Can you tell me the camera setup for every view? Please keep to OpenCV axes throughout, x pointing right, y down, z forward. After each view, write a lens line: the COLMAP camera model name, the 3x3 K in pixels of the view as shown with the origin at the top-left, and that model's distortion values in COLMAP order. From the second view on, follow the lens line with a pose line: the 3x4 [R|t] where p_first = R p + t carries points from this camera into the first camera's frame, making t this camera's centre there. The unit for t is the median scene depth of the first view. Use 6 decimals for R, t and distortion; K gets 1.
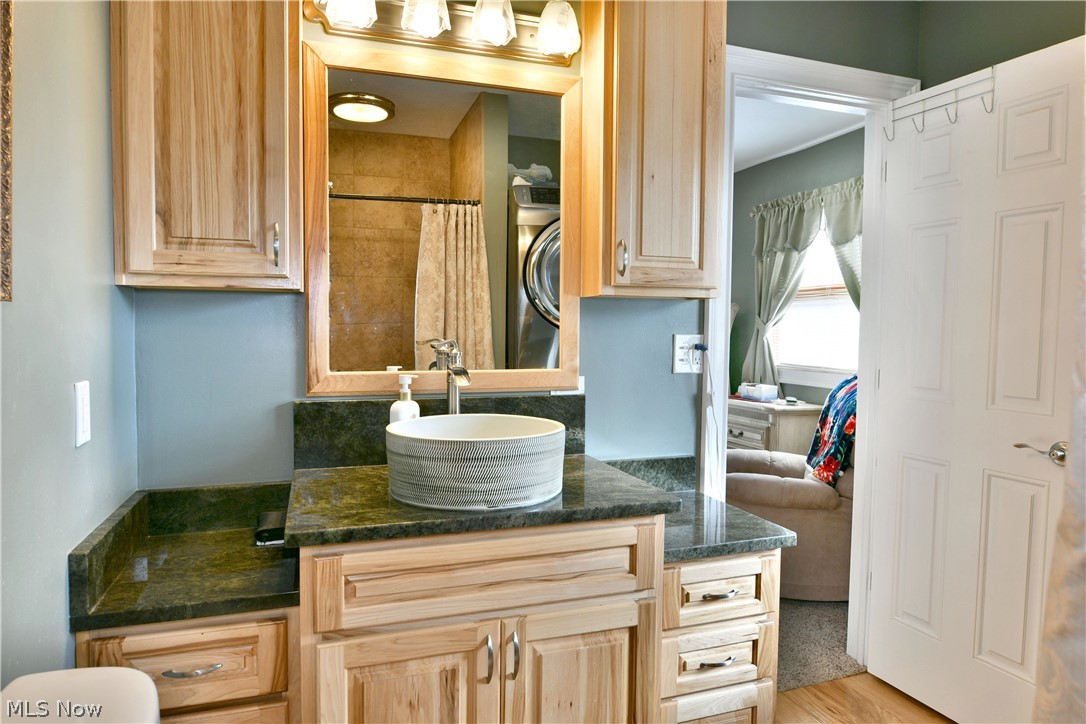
lens RADIAL K [[659.2, 0, 545.2], [0, 659.2, 364.3], [0, 0, 1]] dist [-0.012746, -0.006186]
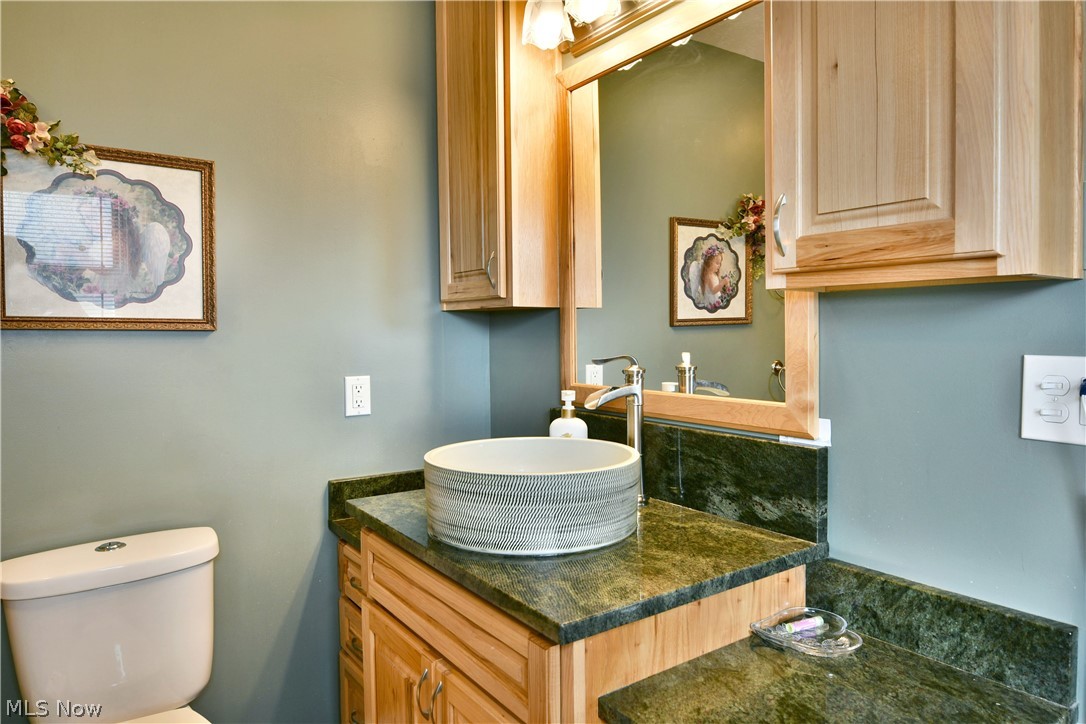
lens RADIAL K [[659.2, 0, 546.9], [0, 659.2, 359.0], [0, 0, 1]] dist [-0.012746, -0.006186]
pose [[0.304946, 0.035706, -0.951700, 0.609734], [-0.036308, 0.999006, 0.025847, -0.048125], [0.951677, 0.026672, 0.305939, 0.608726]]
